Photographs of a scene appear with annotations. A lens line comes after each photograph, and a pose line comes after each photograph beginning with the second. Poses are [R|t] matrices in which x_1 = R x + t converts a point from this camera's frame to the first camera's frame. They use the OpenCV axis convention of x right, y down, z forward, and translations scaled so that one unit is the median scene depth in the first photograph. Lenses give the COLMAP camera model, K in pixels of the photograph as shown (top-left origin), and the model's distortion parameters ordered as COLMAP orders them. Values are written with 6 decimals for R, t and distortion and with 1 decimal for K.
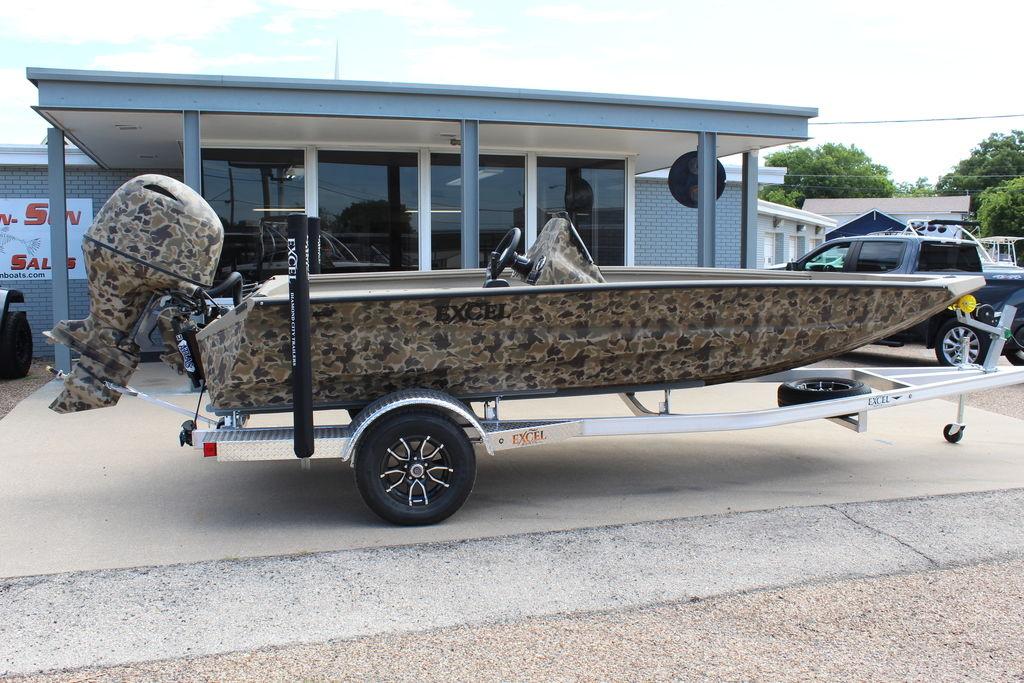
lens RADIAL K [[1207.5, 0, 512.0], [0, 1207.5, 341.5], [0, 0, 1]] dist [-0.187677, 0.310441]
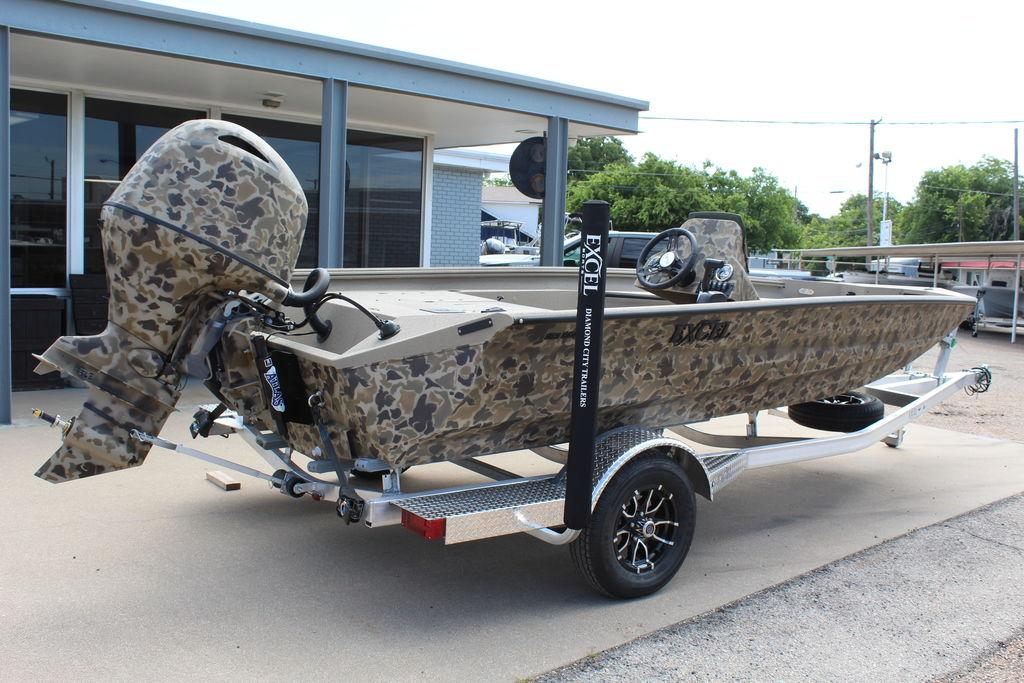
lens RADIAL K [[1207.5, 0, 512.0], [0, 1207.5, 341.5], [0, 0, 1]] dist [-0.187677, 0.310441]
pose [[0.843444, -0.005349, 0.537191, -0.534212], [-0.005589, 0.999809, 0.018730, -0.029364], [-0.537188, -0.018800, 0.843253, 0.345975]]
